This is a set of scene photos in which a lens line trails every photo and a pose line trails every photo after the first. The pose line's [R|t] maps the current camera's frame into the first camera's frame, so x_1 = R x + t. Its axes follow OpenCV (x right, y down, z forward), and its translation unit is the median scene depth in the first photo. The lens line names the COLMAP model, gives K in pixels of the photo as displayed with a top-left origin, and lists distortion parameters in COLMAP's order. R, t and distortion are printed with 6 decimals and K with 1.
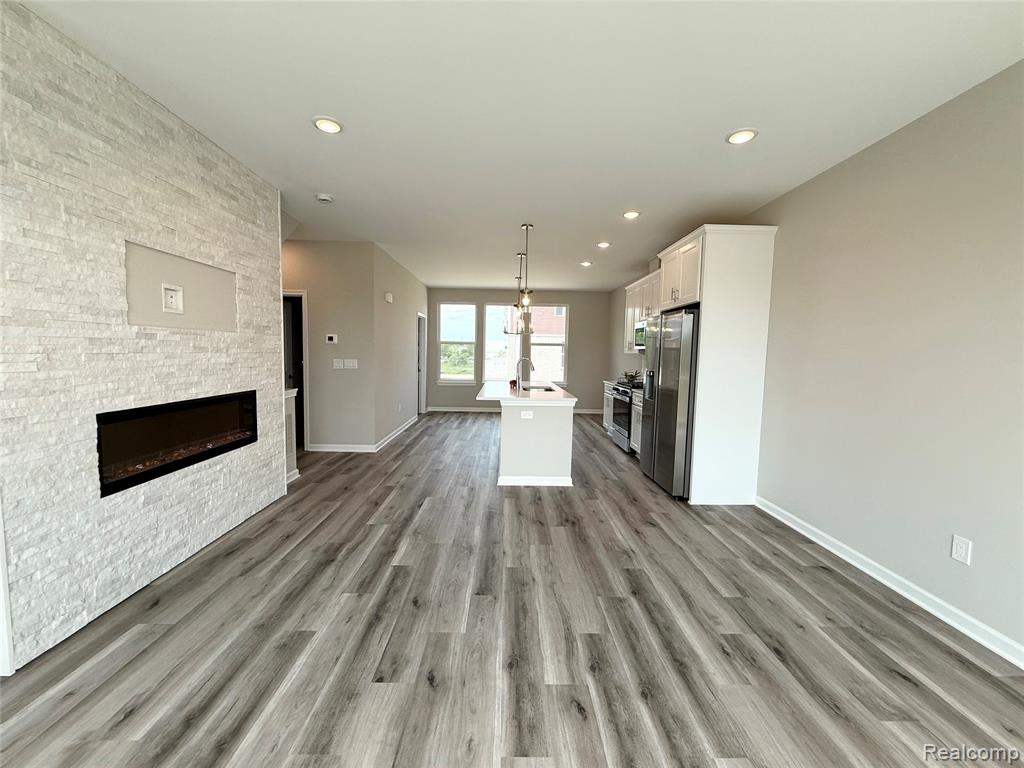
lens RADIAL K [[405.9, 0, 508.9], [0, 405.9, 382.7], [0, 0, 1]] dist [-0.001914, -0.000580]
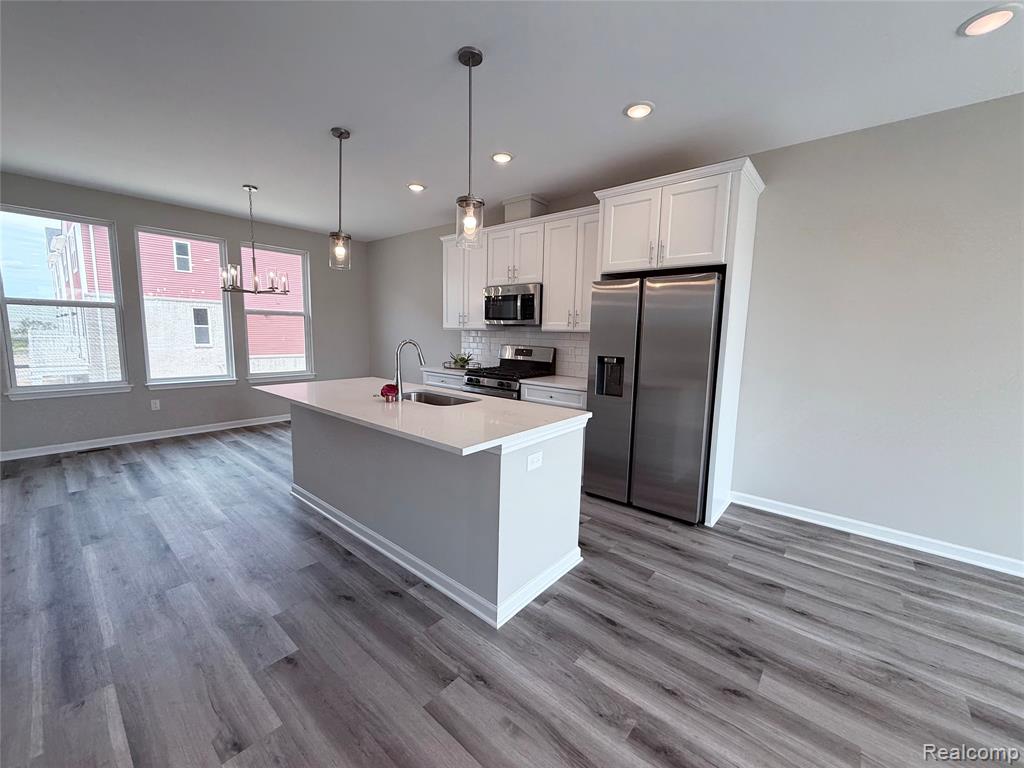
lens RADIAL K [[405.9, 0, 511.2], [0, 405.9, 386.2], [0, 0, 1]] dist [-0.001914, -0.000580]
pose [[0.661652, -0.104918, 0.742435, -0.400029], [0.047454, 0.994036, 0.098183, -0.073795], [-0.748308, -0.029731, 0.662685, 0.855718]]
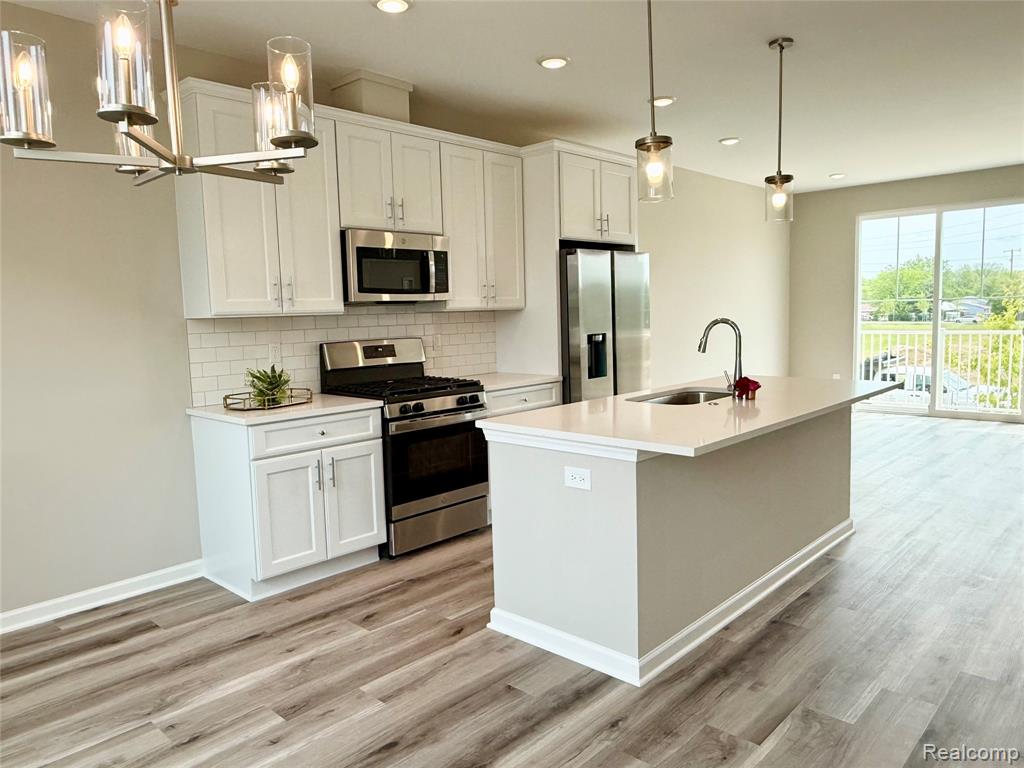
lens RADIAL K [[713.4, 0, 514.3], [0, 713.4, 383.6], [0, 0, 1]] dist [0.000167, -0.004315]
pose [[-0.716428, -0.073215, 0.693809, -0.456721], [0.064318, 0.983312, 0.170179, -0.195350], [-0.694690, 0.166545, -0.699763, 2.416399]]
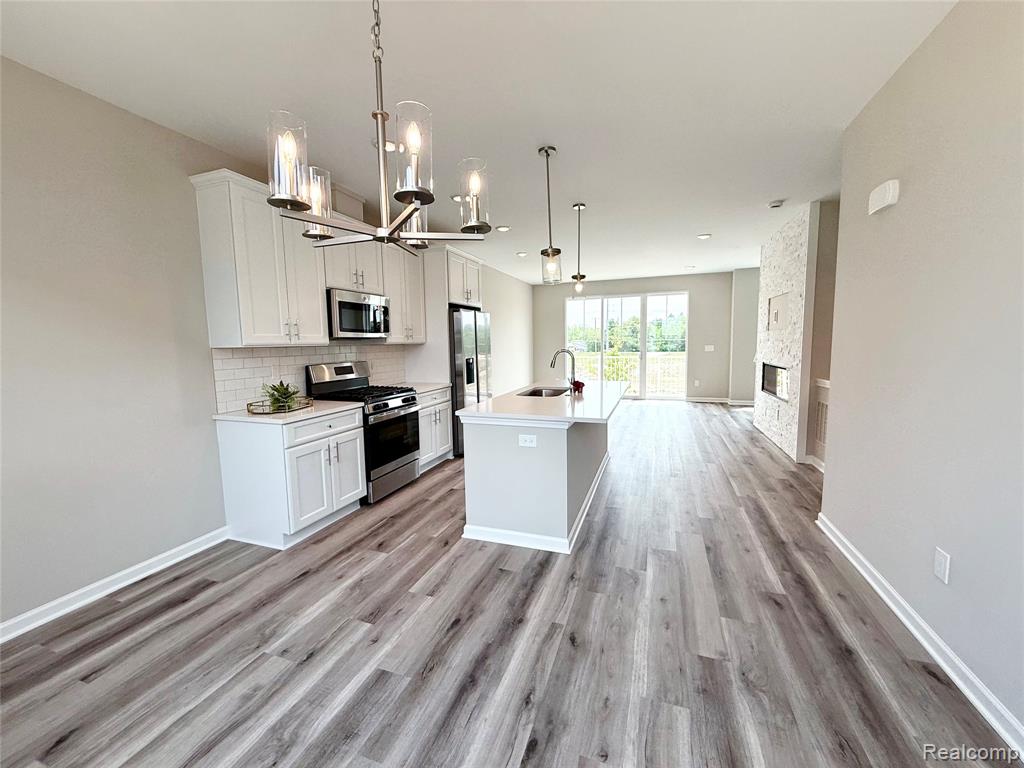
lens RADIAL K [[405.9, 0, 513.4], [0, 405.9, 380.9], [0, 0, 1]] dist [-0.001914, -0.000580]
pose [[-0.934614, -0.039418, 0.353474, -0.217824], [0.023836, 0.984663, 0.172831, -0.201361], [-0.354865, 0.169956, -0.919340, 2.535250]]
